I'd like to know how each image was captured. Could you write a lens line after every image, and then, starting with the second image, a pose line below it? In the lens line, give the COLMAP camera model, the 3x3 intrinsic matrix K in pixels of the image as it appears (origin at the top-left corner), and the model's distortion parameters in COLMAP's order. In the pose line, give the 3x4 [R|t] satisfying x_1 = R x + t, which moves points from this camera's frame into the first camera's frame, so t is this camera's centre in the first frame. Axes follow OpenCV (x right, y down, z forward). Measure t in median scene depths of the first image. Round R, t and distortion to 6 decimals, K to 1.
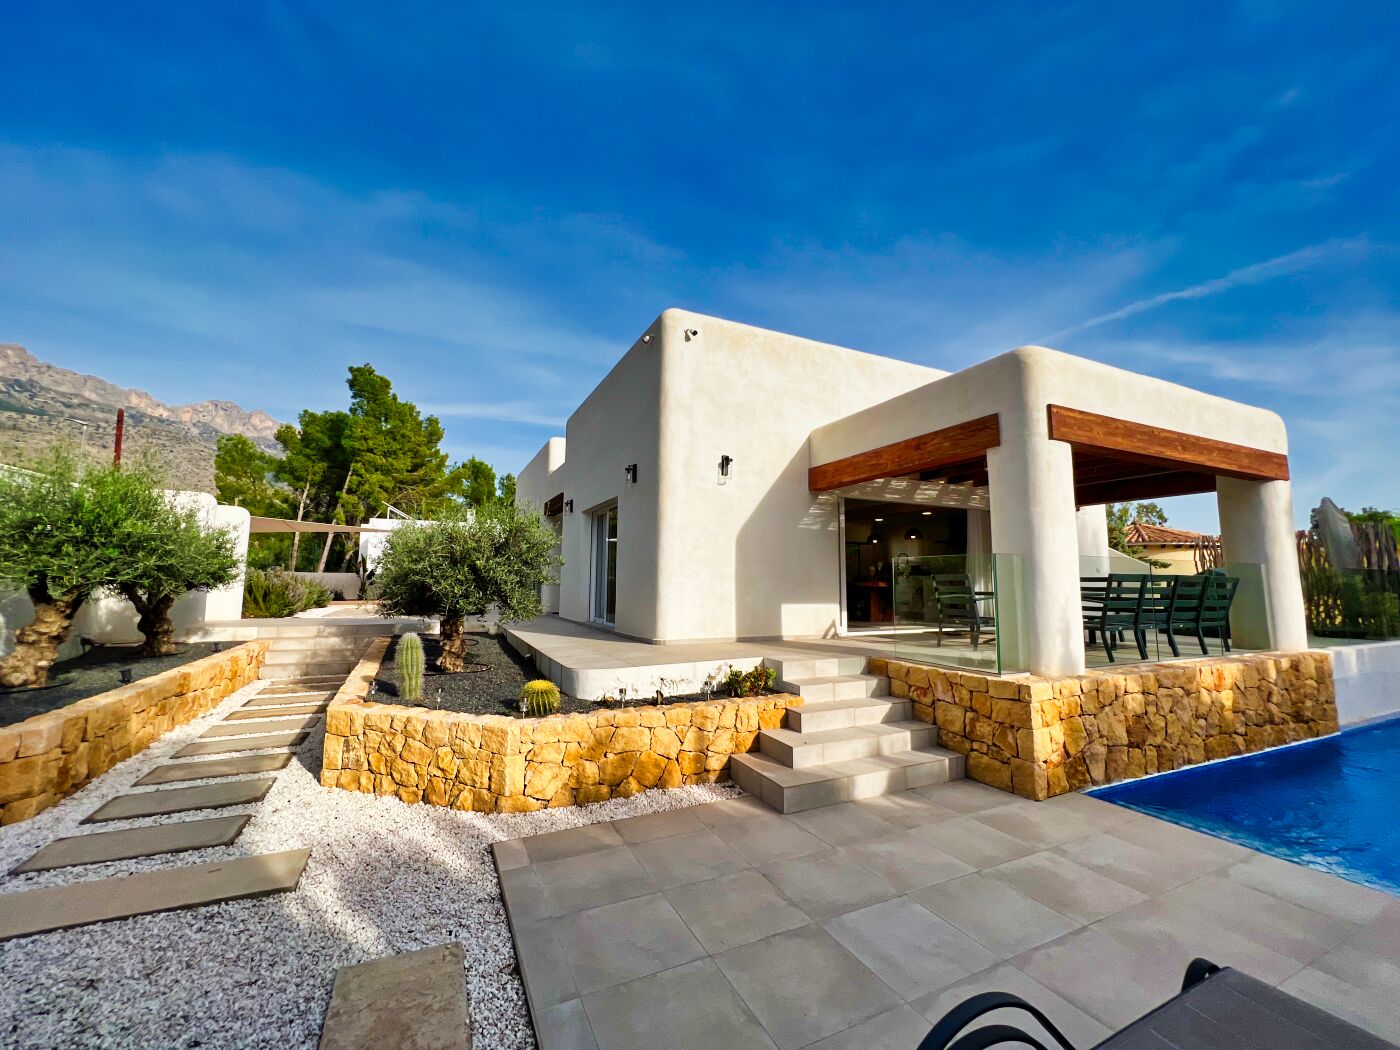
lens RADIAL K [[565.7, 0, 693.8], [0, 565.7, 519.5], [0, 0, 1]] dist [-0.004640, 0.001127]
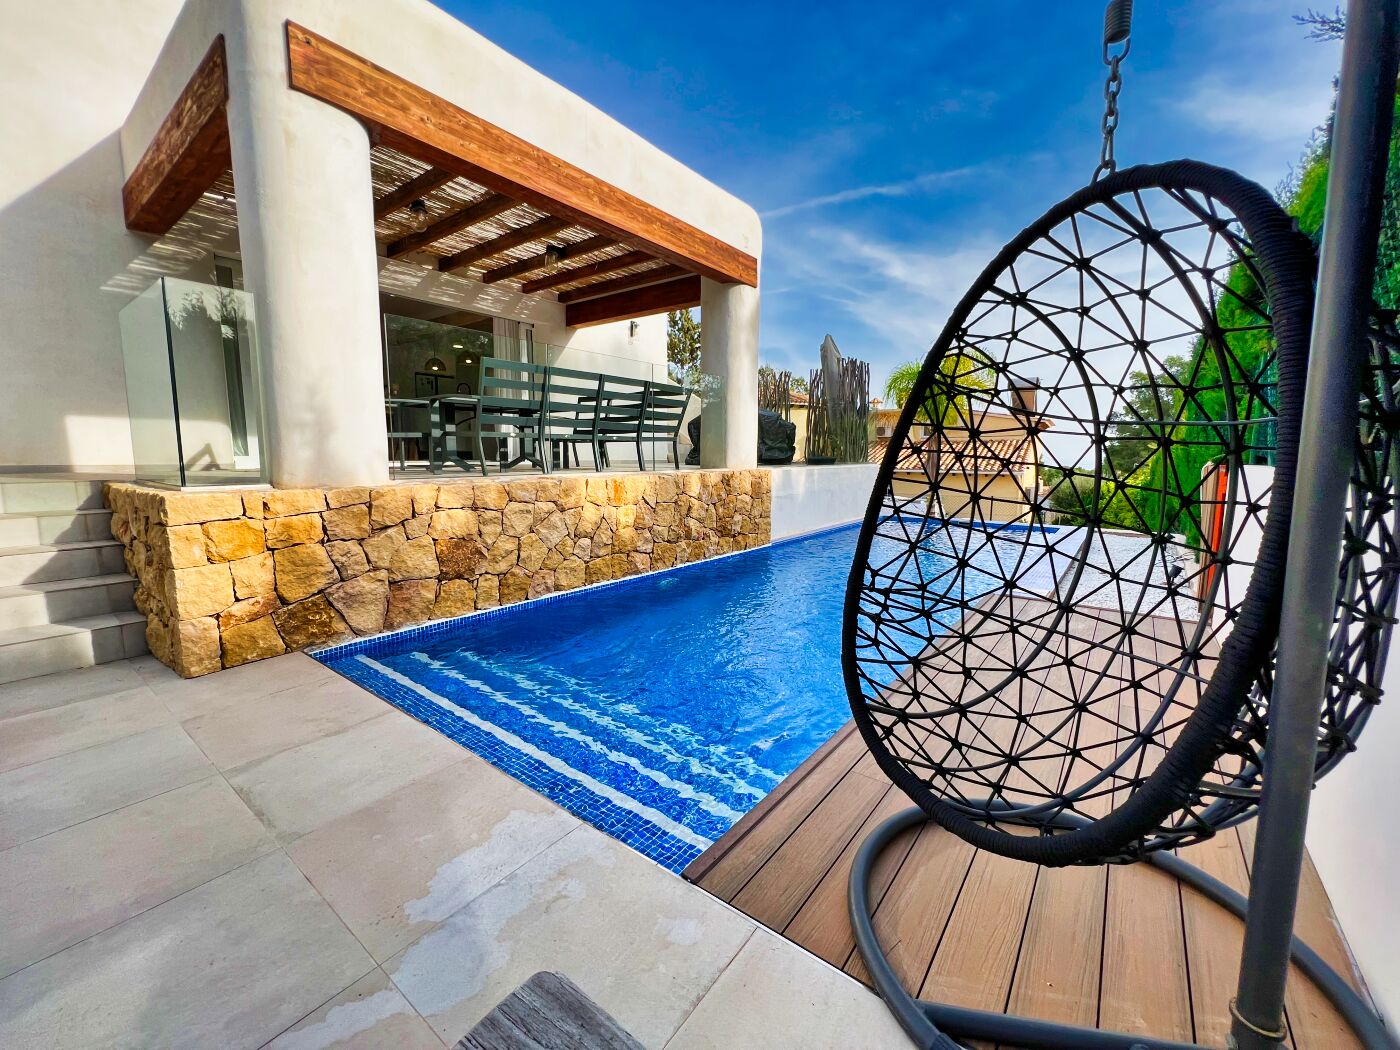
lens RADIAL K [[565.7, 0, 695.5], [0, 565.7, 519.8], [0, 0, 1]] dist [-0.004640, 0.001127]
pose [[0.889079, -0.058876, 0.453952, 0.677040], [-0.047379, 0.974531, 0.219188, 0.136091], [-0.455296, -0.216384, 0.863646, 0.203811]]
